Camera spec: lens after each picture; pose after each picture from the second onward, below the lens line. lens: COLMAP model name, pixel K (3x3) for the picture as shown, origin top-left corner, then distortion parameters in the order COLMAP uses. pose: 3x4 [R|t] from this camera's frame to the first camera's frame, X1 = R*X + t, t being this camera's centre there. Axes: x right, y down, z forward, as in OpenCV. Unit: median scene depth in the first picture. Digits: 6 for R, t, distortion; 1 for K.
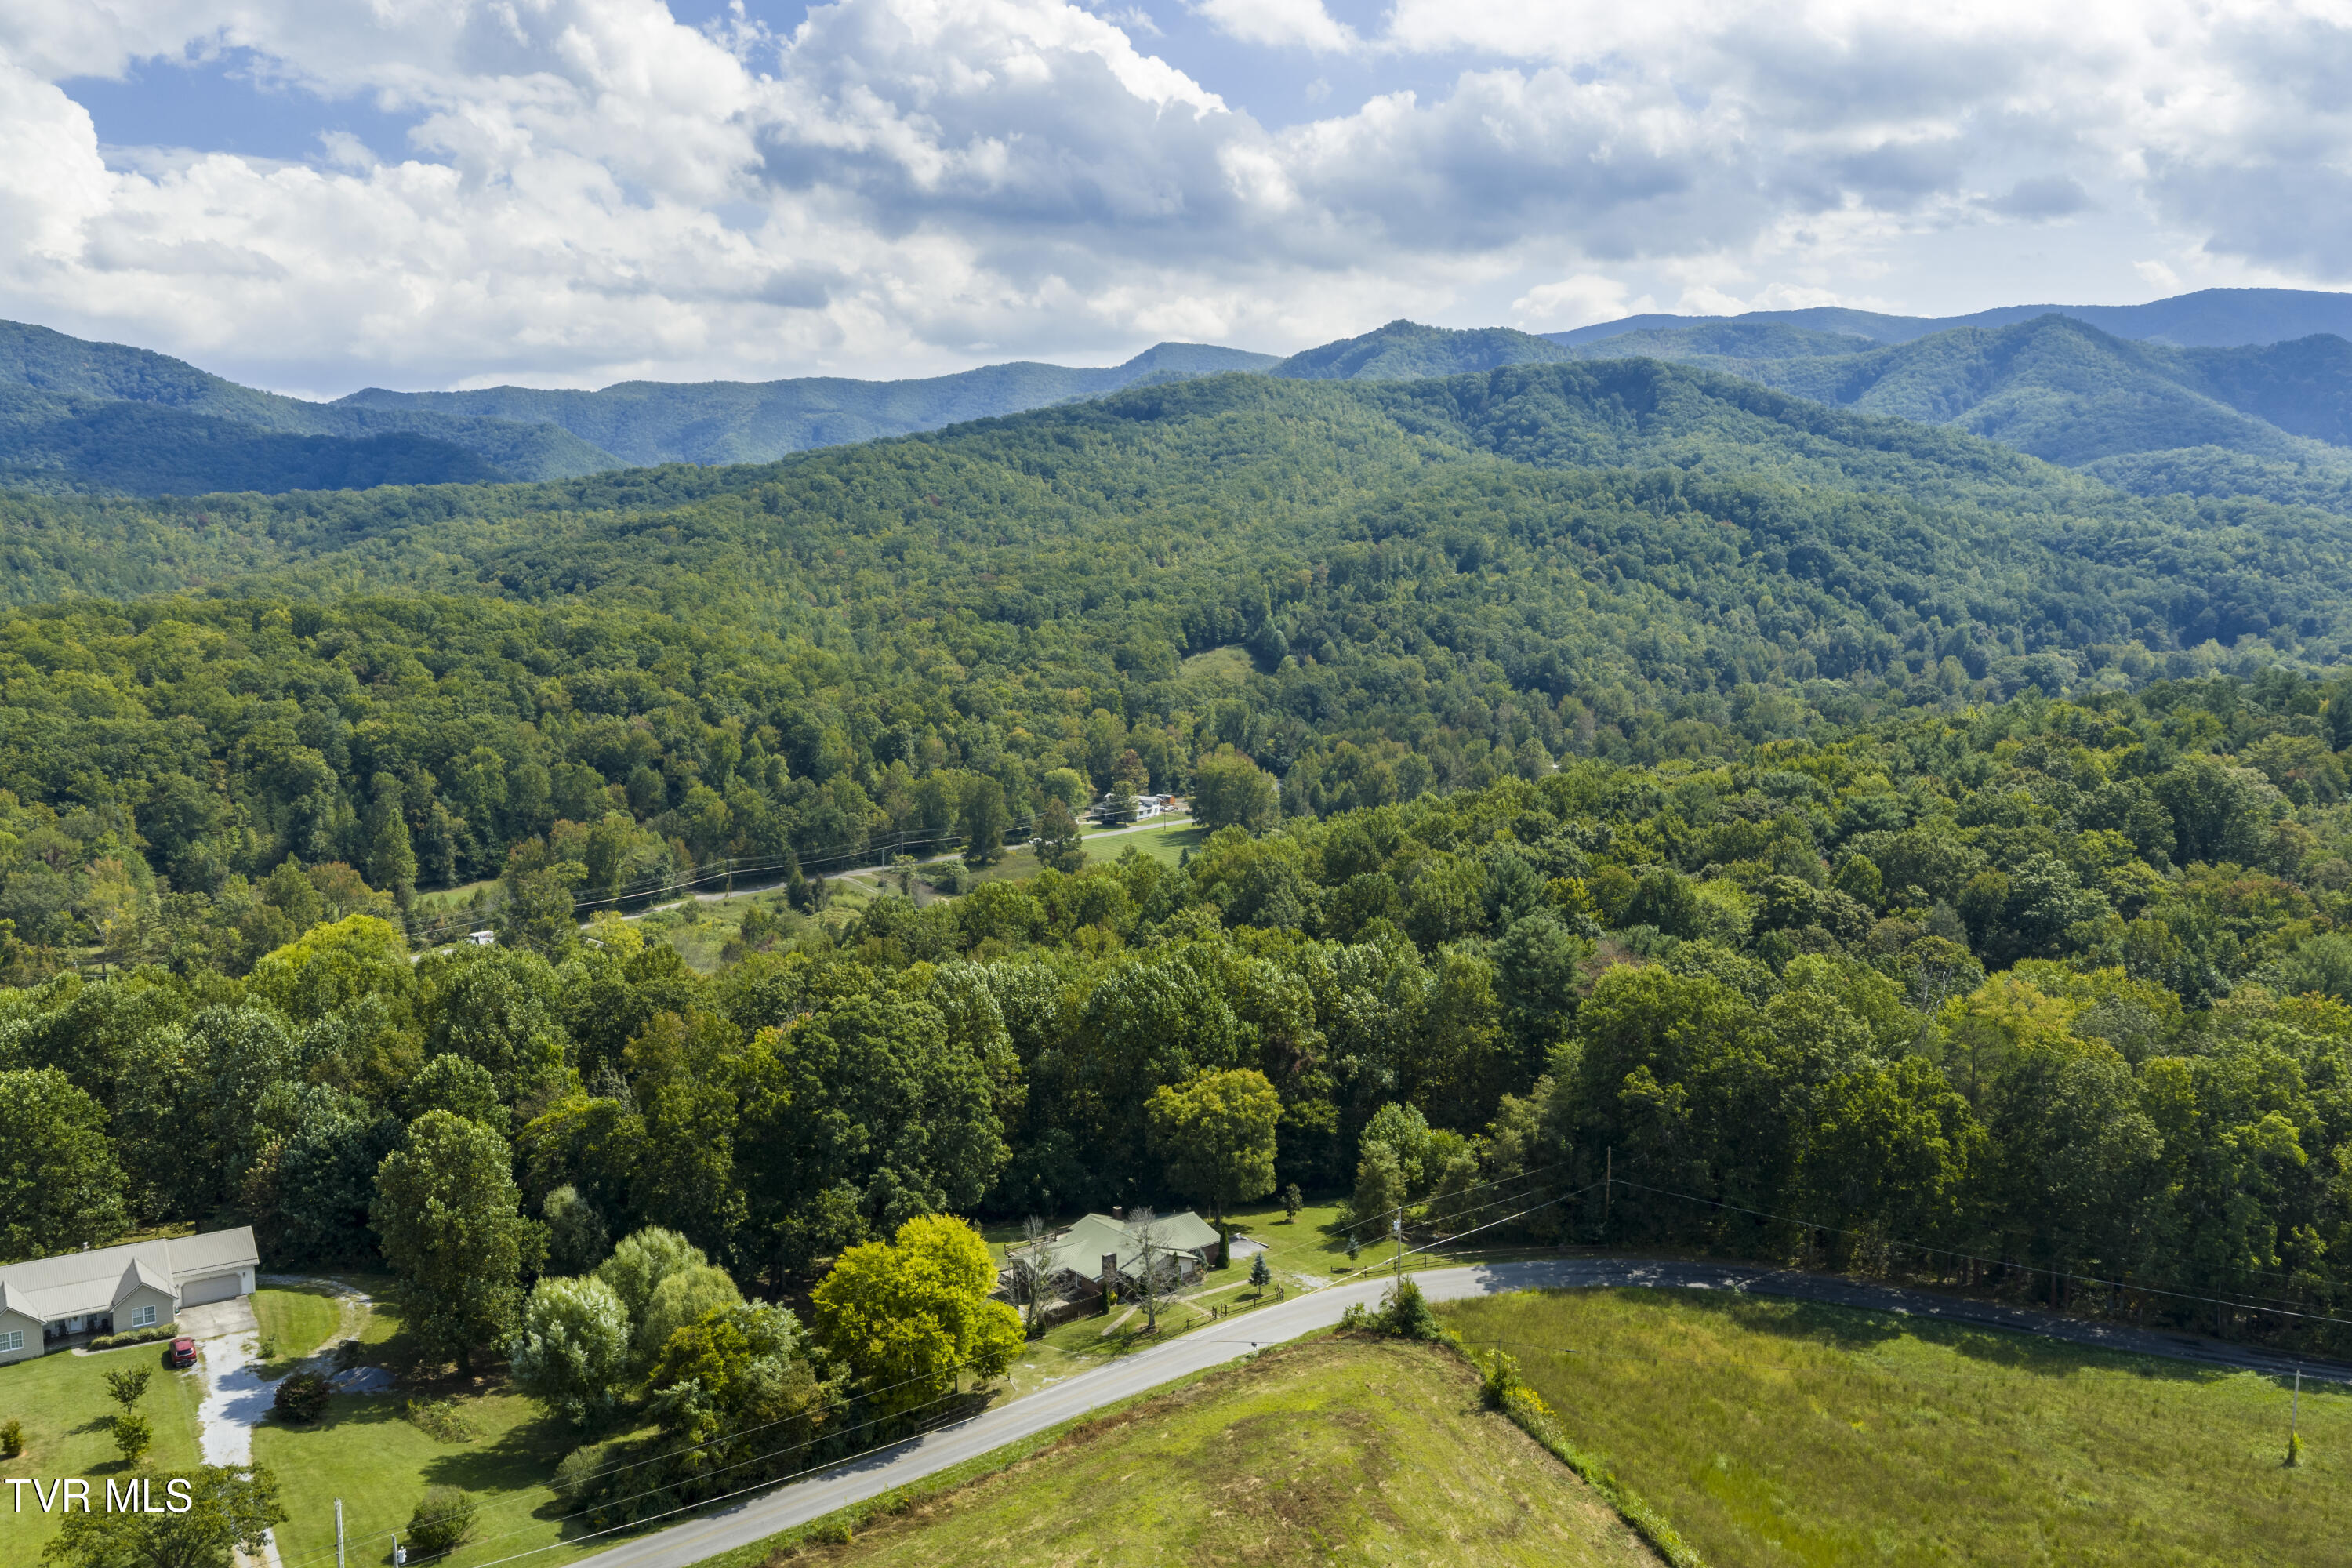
lens RADIAL K [[1942.0, 0, 1176.0], [0, 1942.0, 784.0], [0, 0, 1]] dist [0.004720, 0.000257]
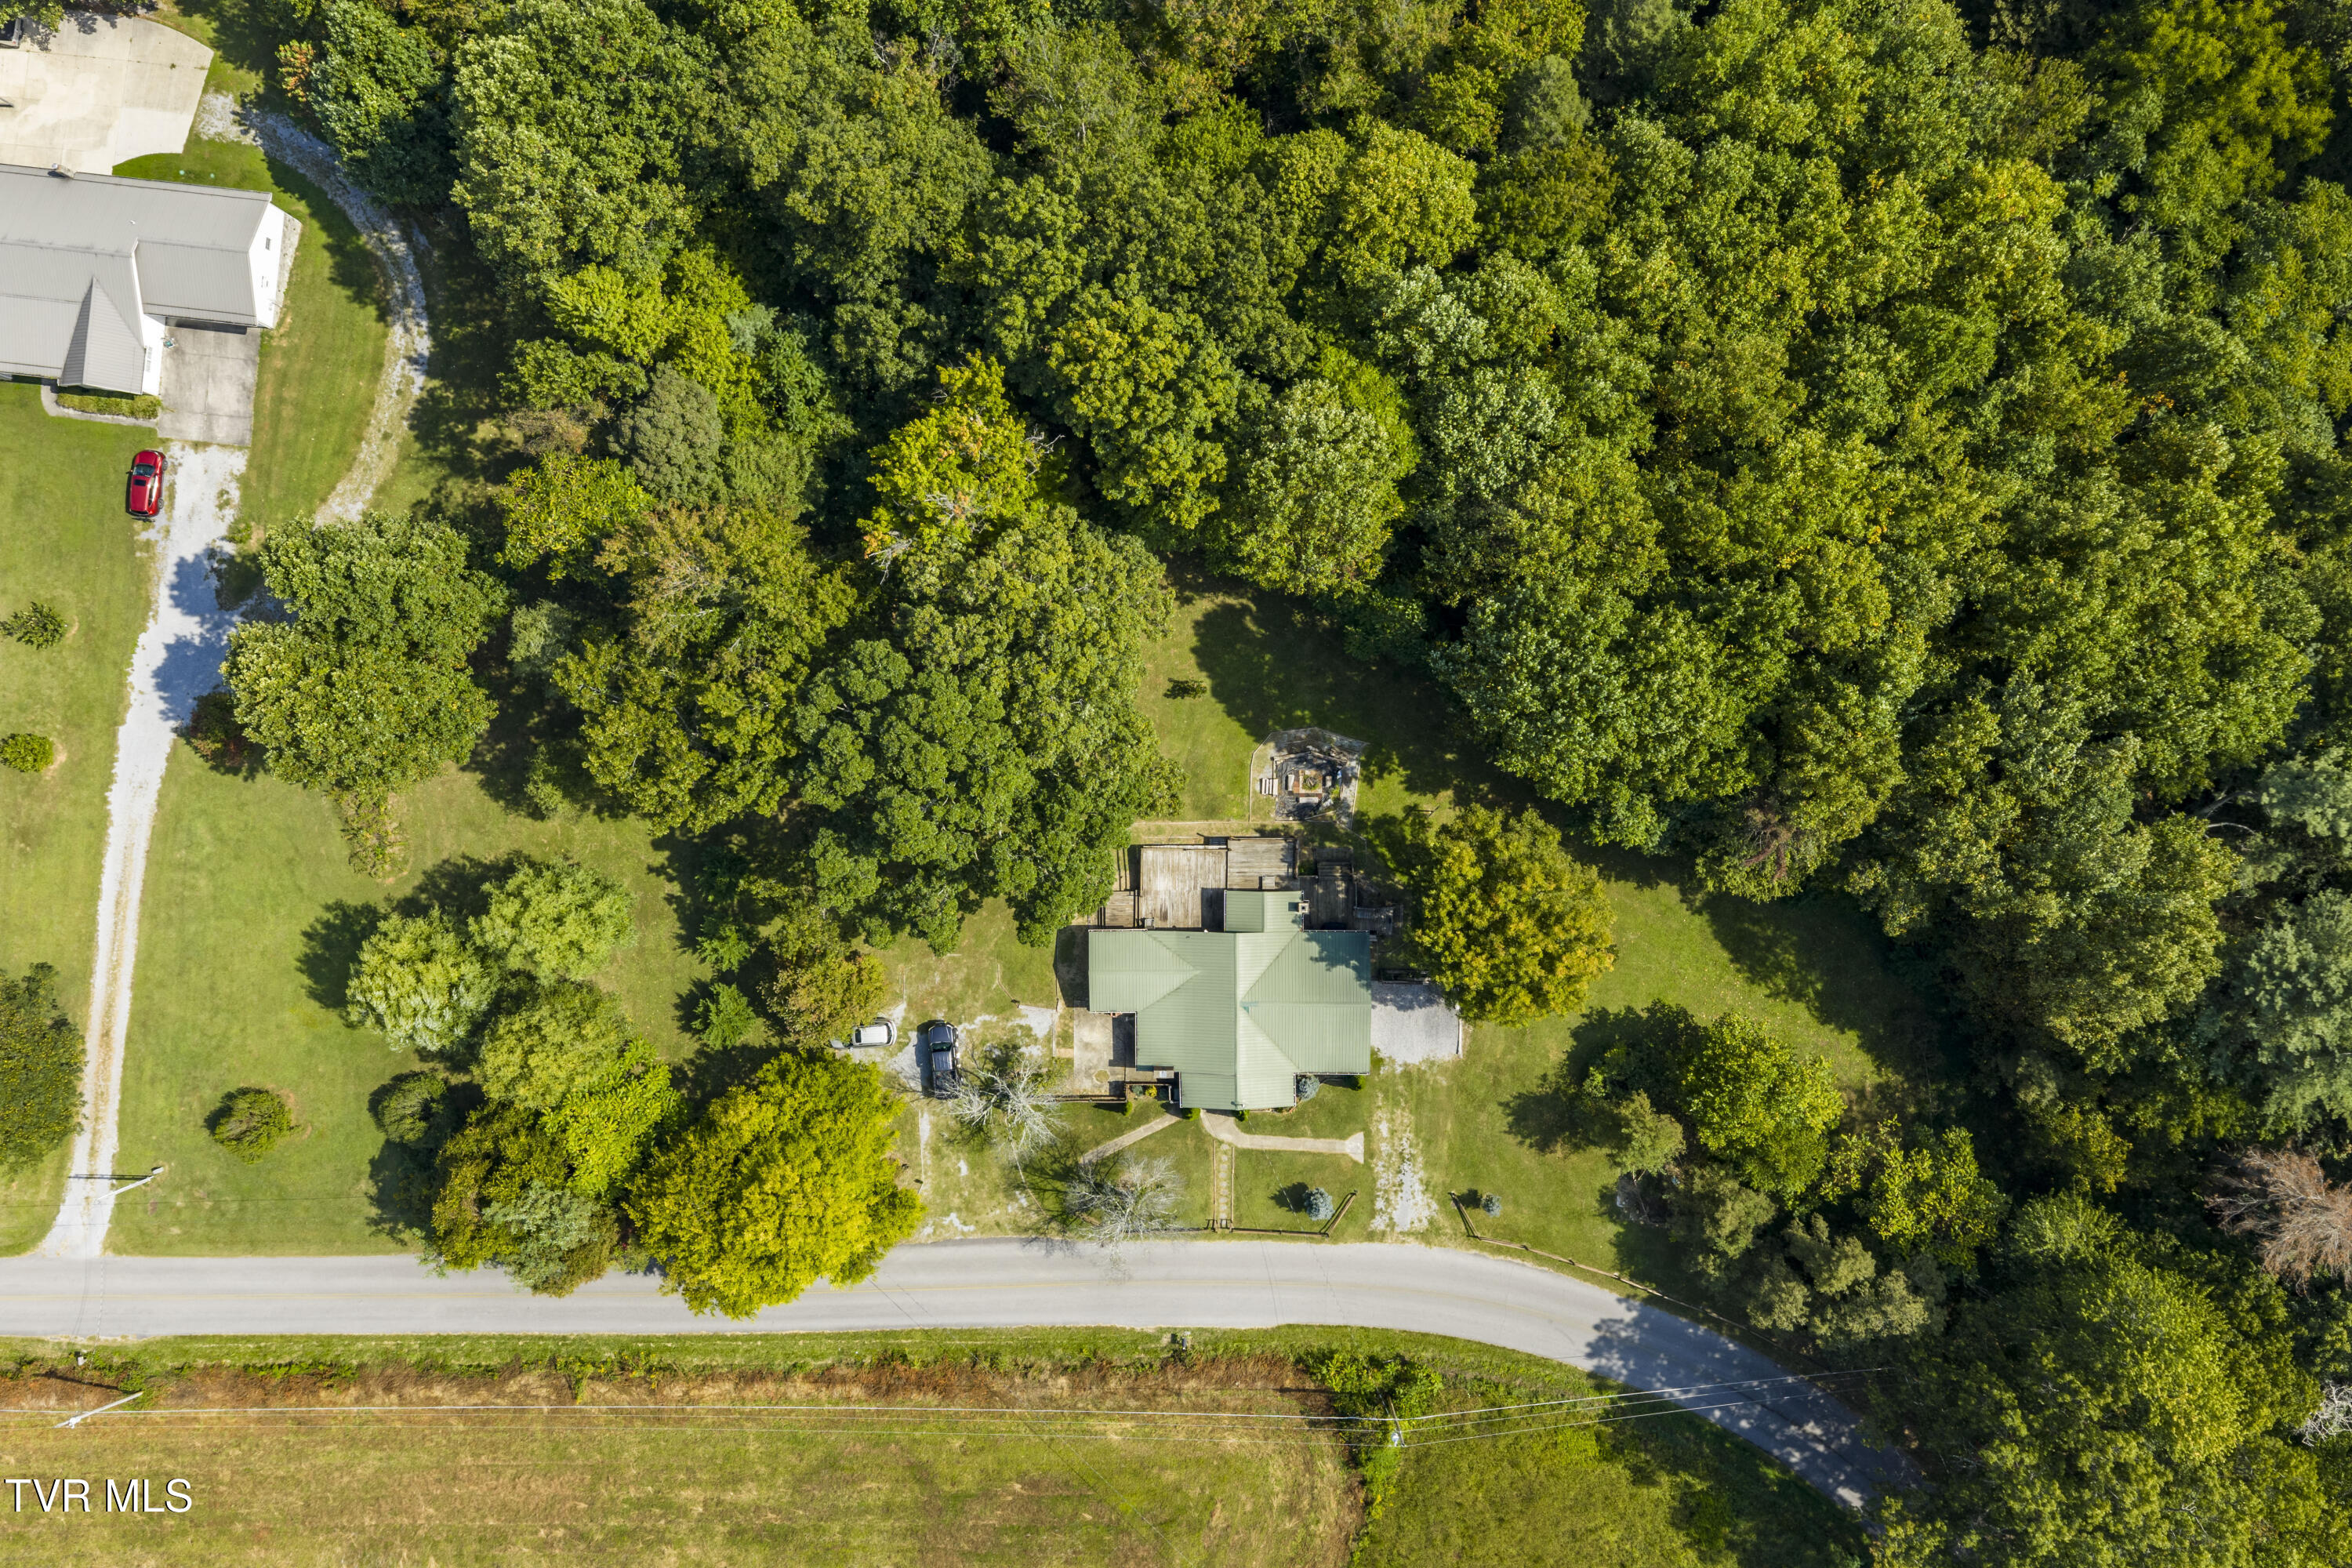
lens RADIAL K [[1942.0, 0, 1176.0], [0, 1942.0, 784.0], [0, 0, 1]] dist [0.004720, 0.000257]
pose [[0.774739, 0.632216, 0.009071, -0.095302], [-0.080318, 0.084174, 0.993209, -0.437453], [0.627159, -0.770206, 0.115991, 0.902755]]
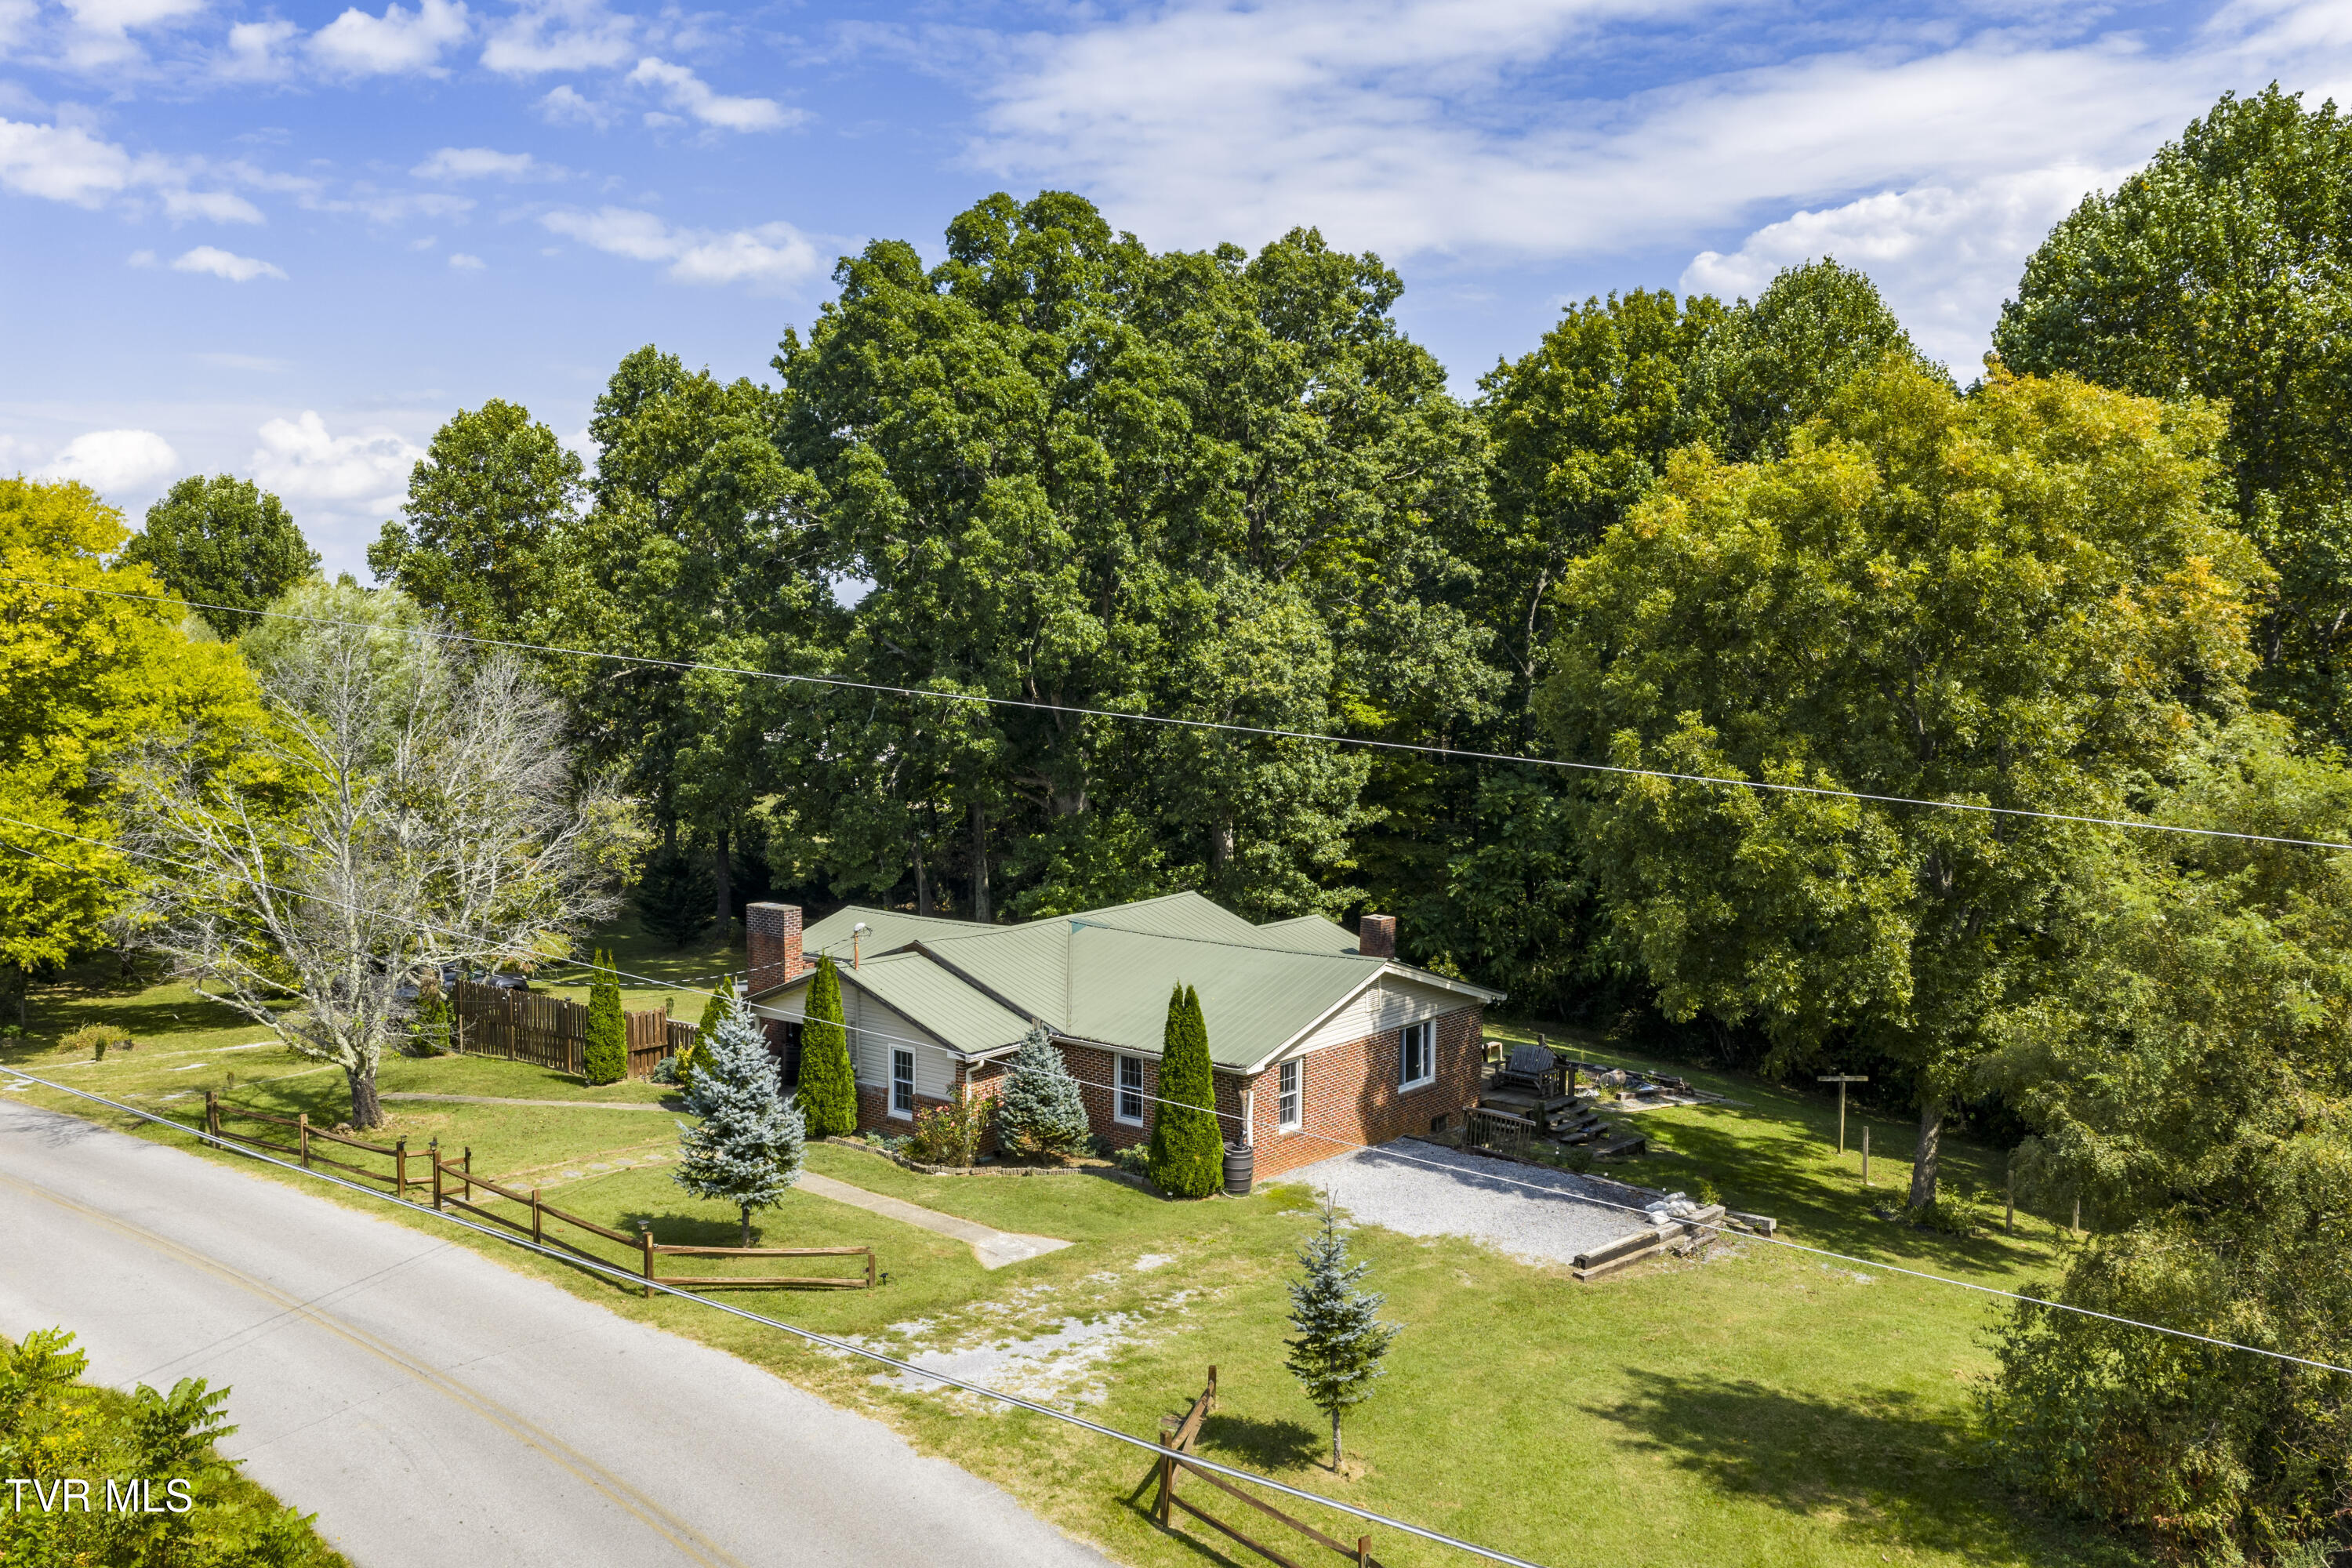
lens RADIAL K [[1940.7, 0, 1178.5], [0, 1940.7, 755.6], [0, 0, 1]] dist [0.024762, -0.040935]
pose [[0.197818, 0.063521, -0.978178, 0.199936], [-0.117090, 0.992285, 0.040758, 0.185489], [0.973220, 0.106472, 0.203730, 0.899415]]
